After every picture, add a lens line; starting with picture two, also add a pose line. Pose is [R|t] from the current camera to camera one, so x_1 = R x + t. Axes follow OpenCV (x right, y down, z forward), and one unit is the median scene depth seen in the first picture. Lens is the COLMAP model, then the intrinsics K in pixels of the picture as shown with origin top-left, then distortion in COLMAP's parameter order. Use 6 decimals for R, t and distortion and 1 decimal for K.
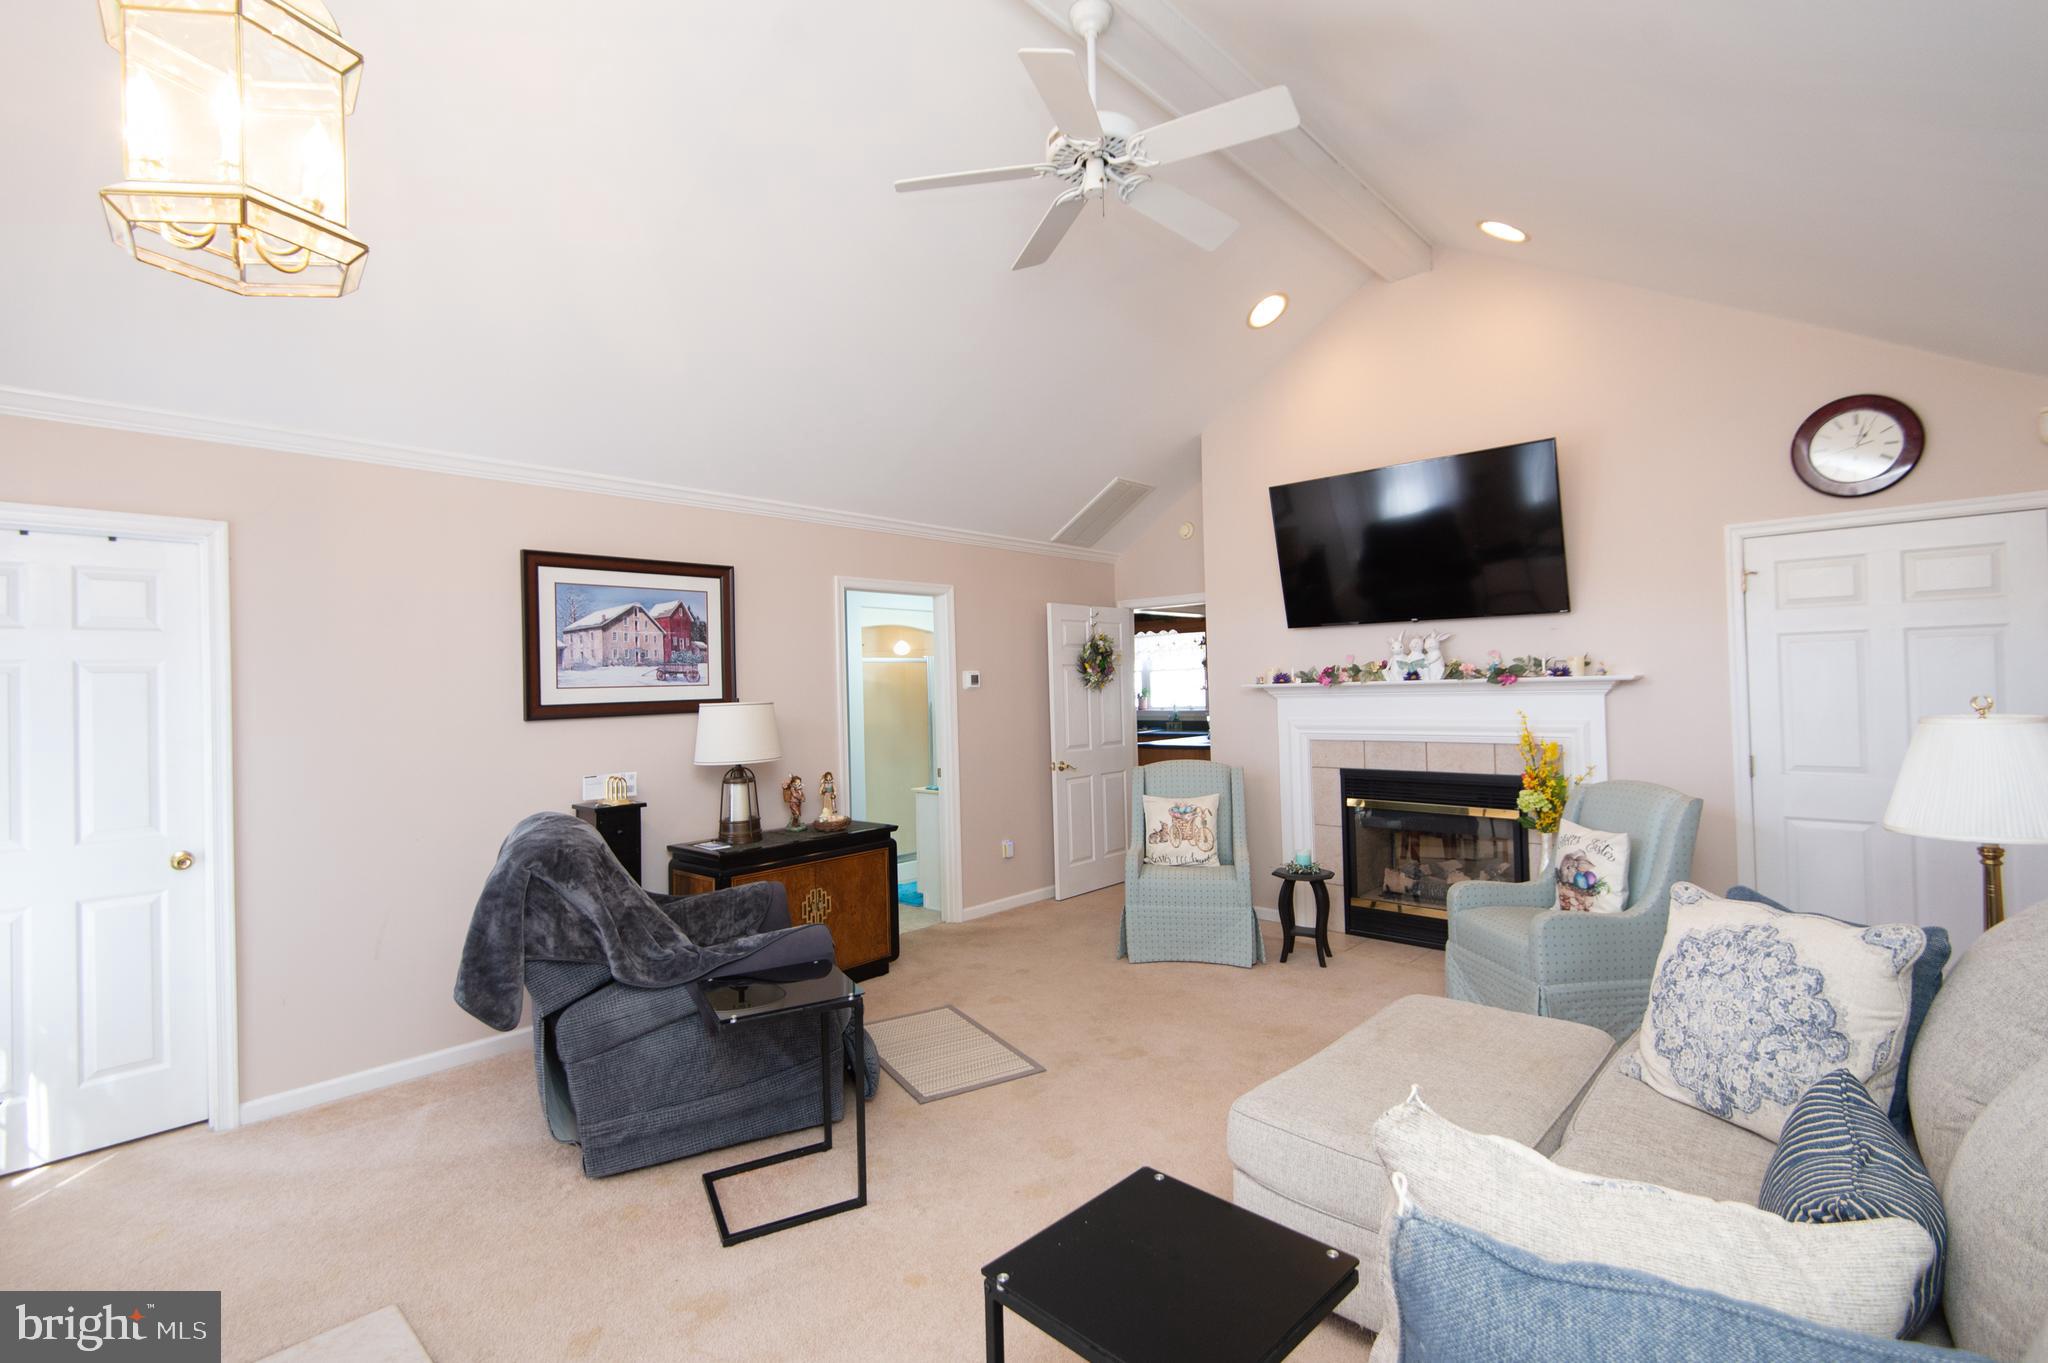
lens RADIAL K [[919.3, 0, 1028.6], [0, 919.3, 675.3], [0, 0, 1]] dist [0.039957, -0.027901]
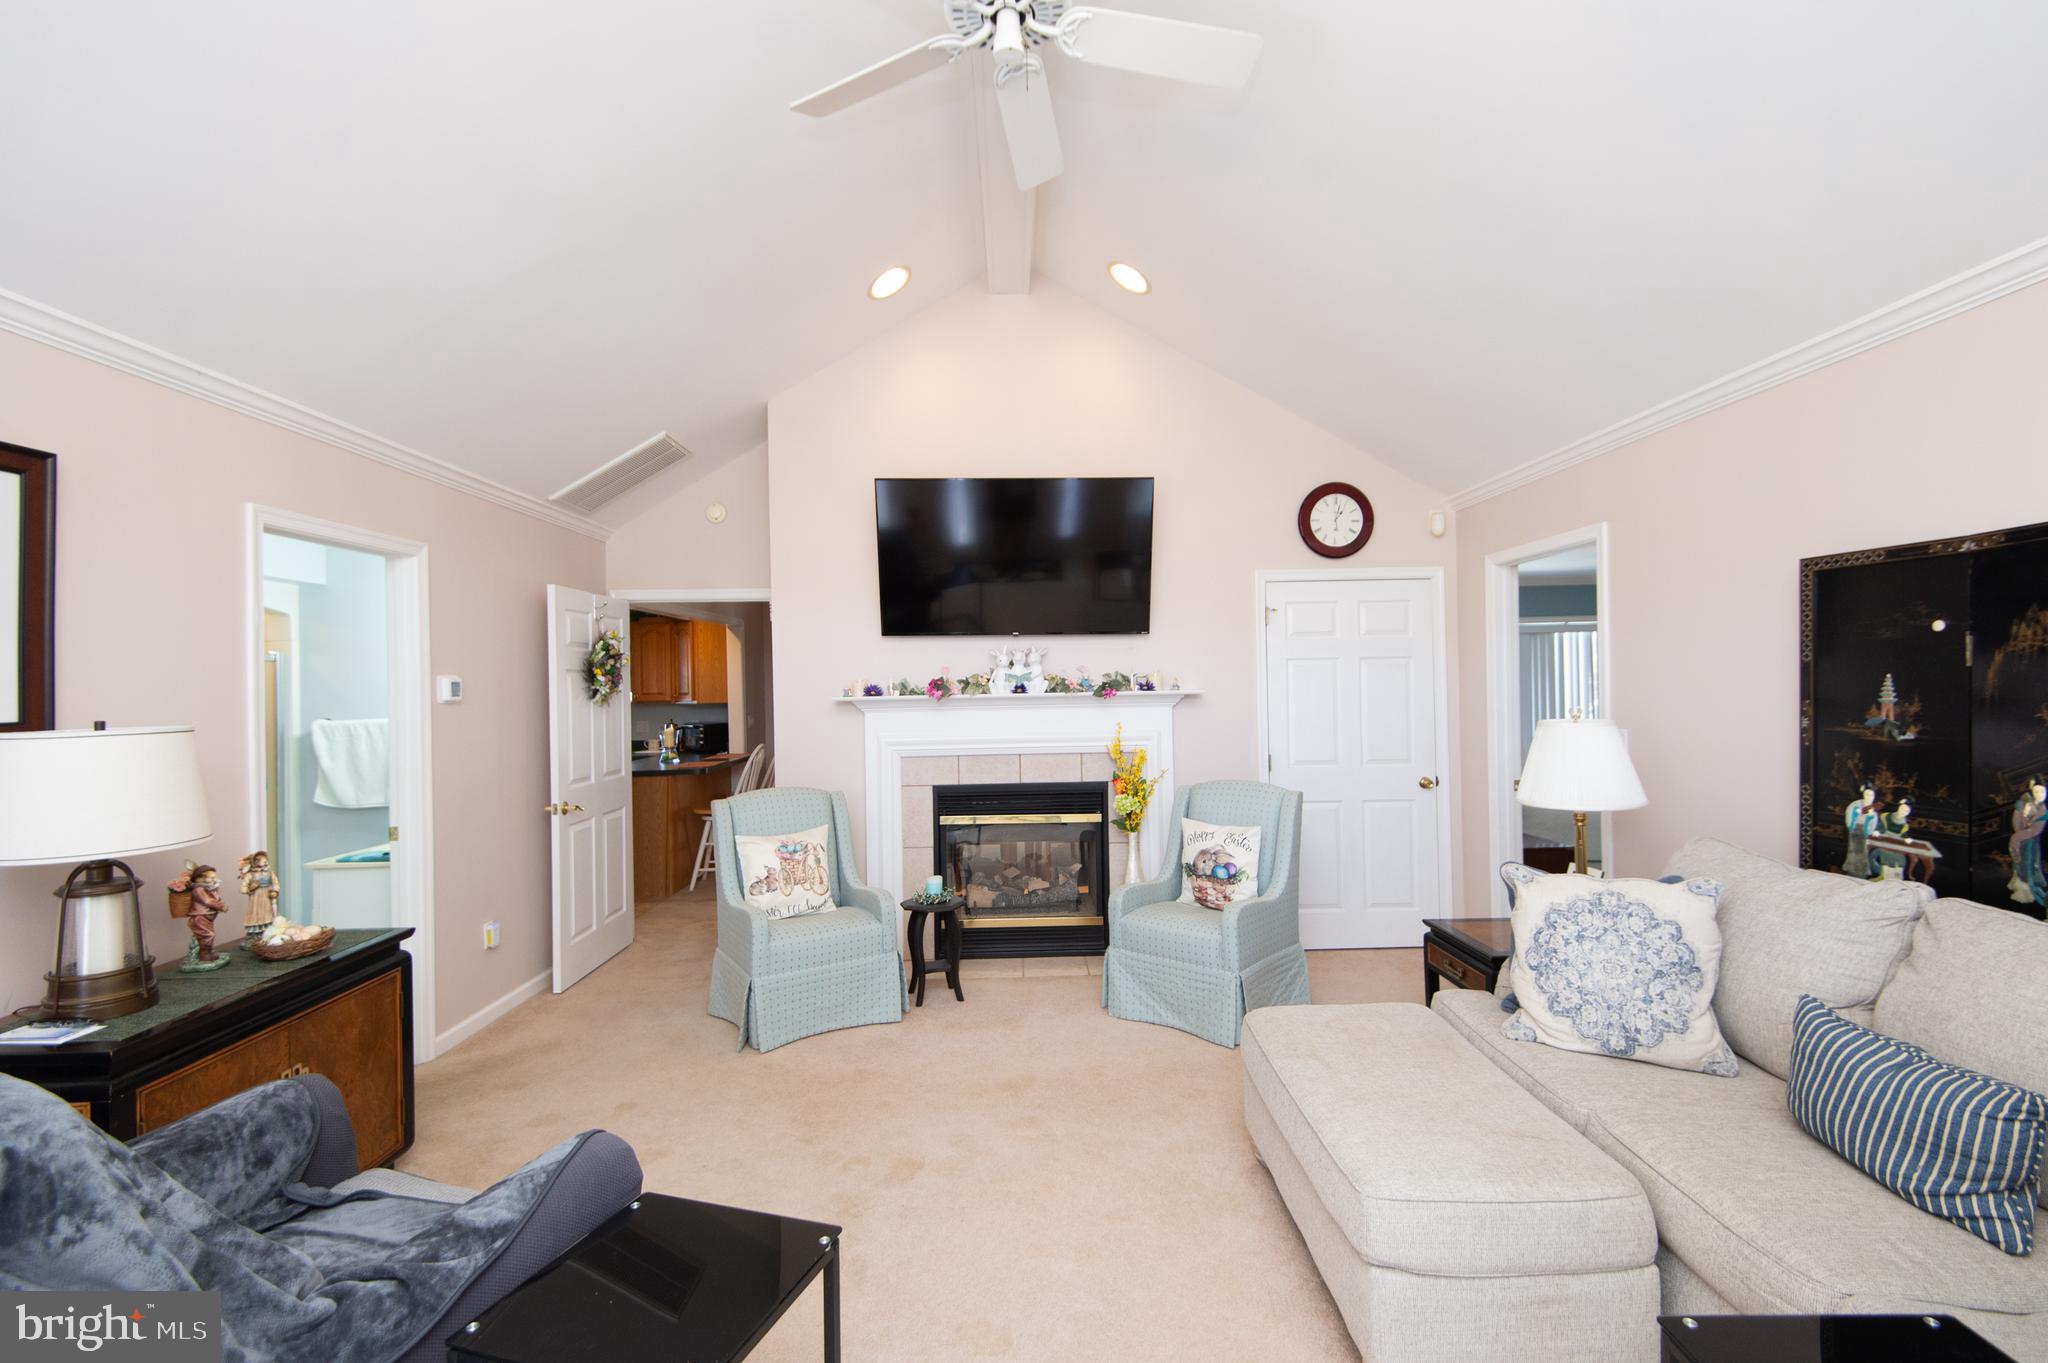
lens RADIAL K [[919.3, 0, 1028.6], [0, 919.3, 675.3], [0, 0, 1]] dist [0.039957, -0.027901]
pose [[0.723701, 0.019863, 0.689827, -0.287291], [-0.009710, 0.999780, -0.018602, 0.004606], [-0.690045, 0.006764, 0.723735, 0.286431]]
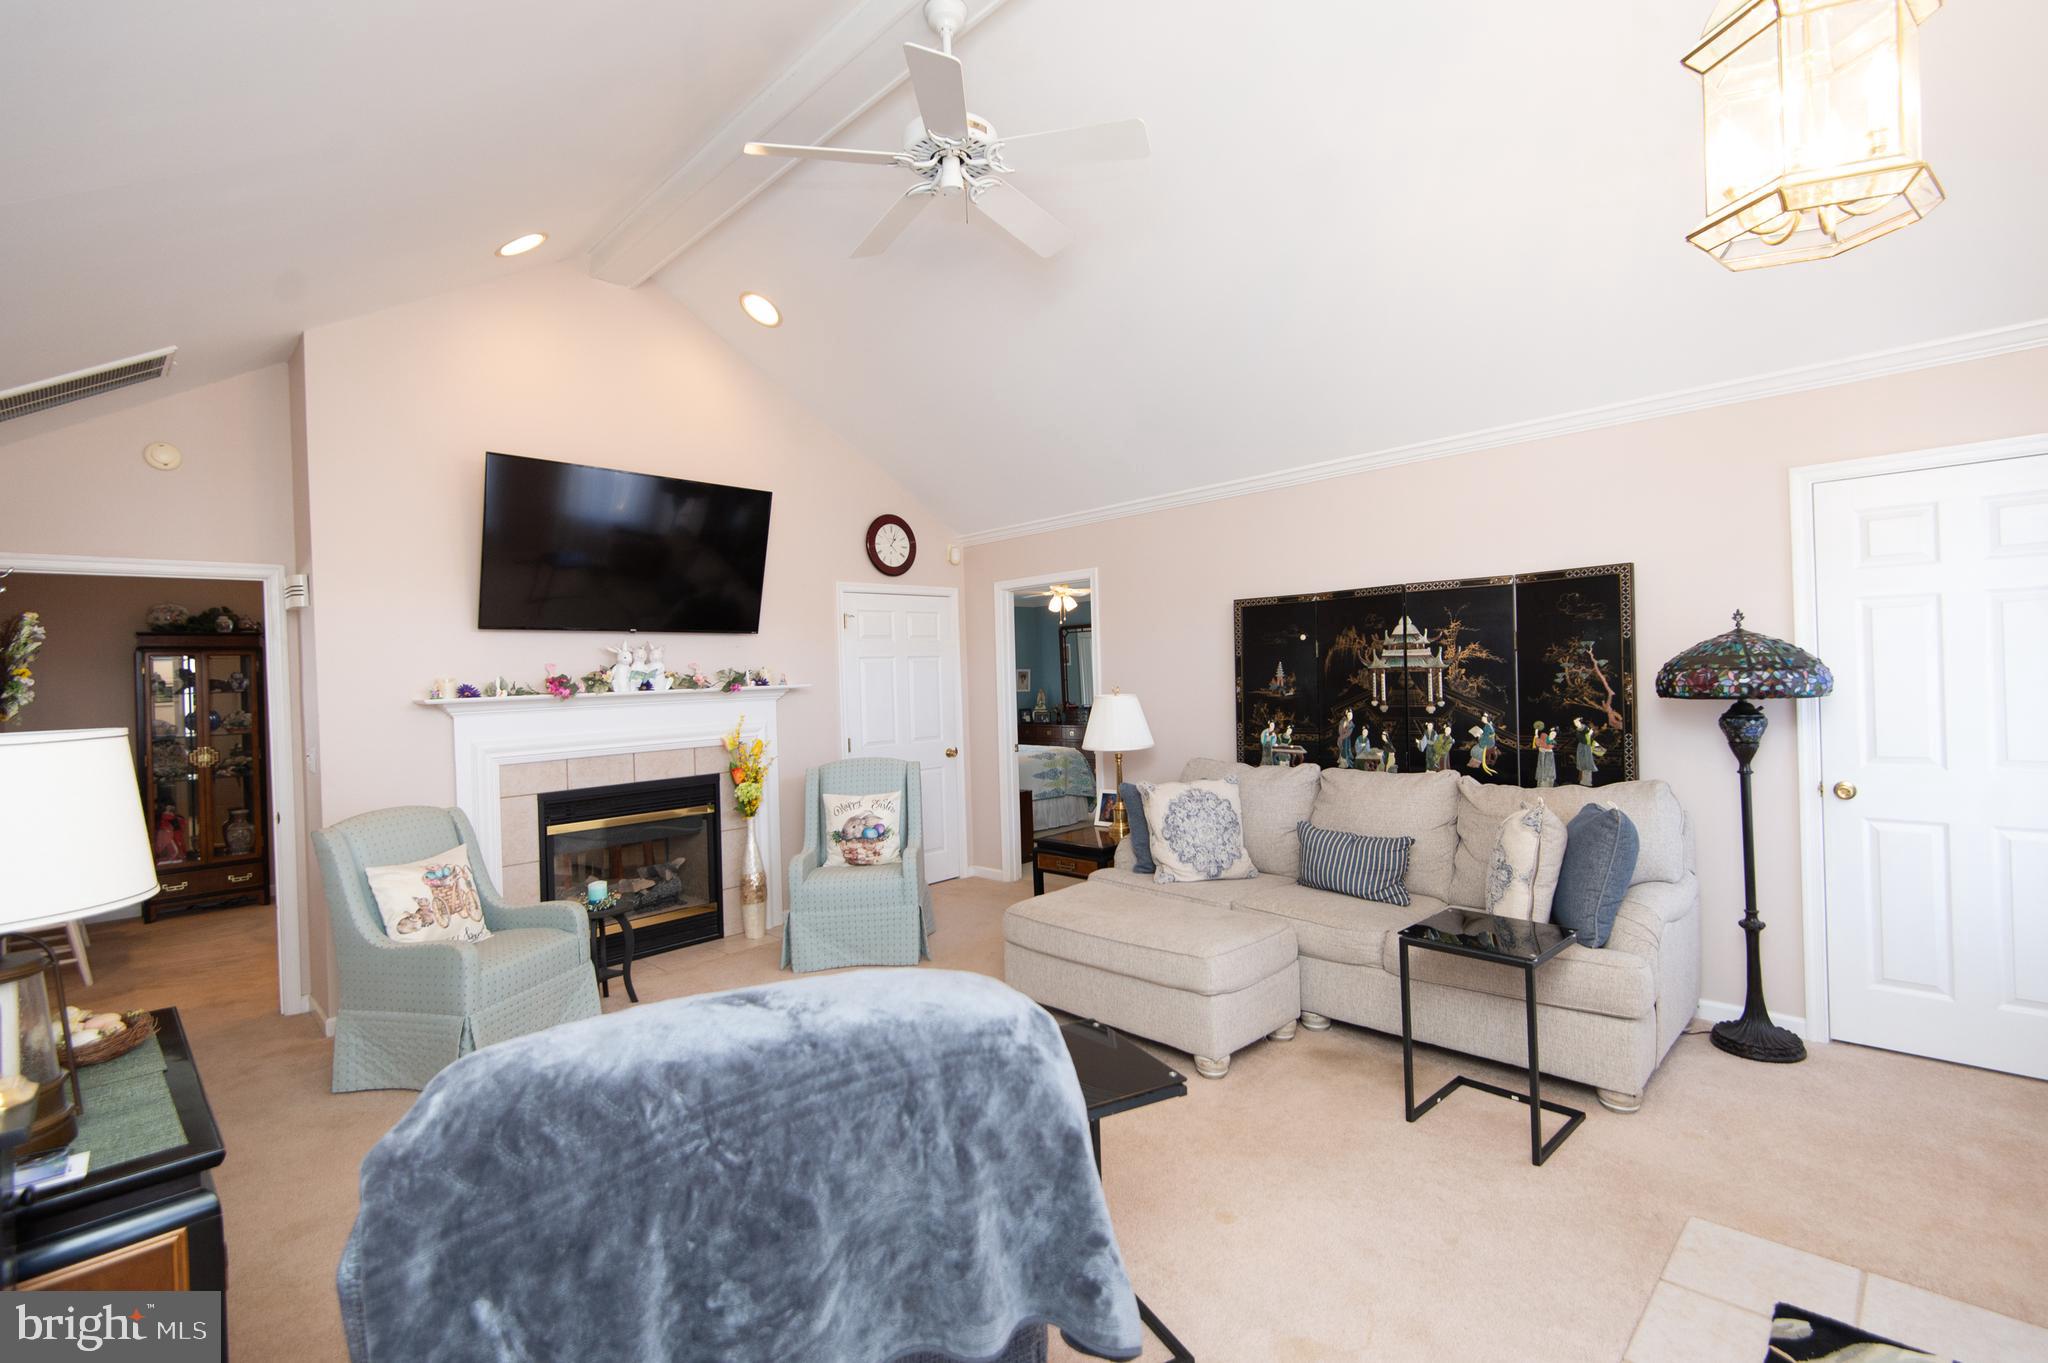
lens RADIAL K [[915.4, 0, 1026.2], [0, 915.4, 676.6], [0, 0, 1]] dist [0.042800, -0.024087]
pose [[0.040548, 0.019285, 0.998991, -0.603881], [0.021281, 0.999570, -0.020160, 0.020594], [-0.998951, 0.022077, 0.040120, 0.585394]]
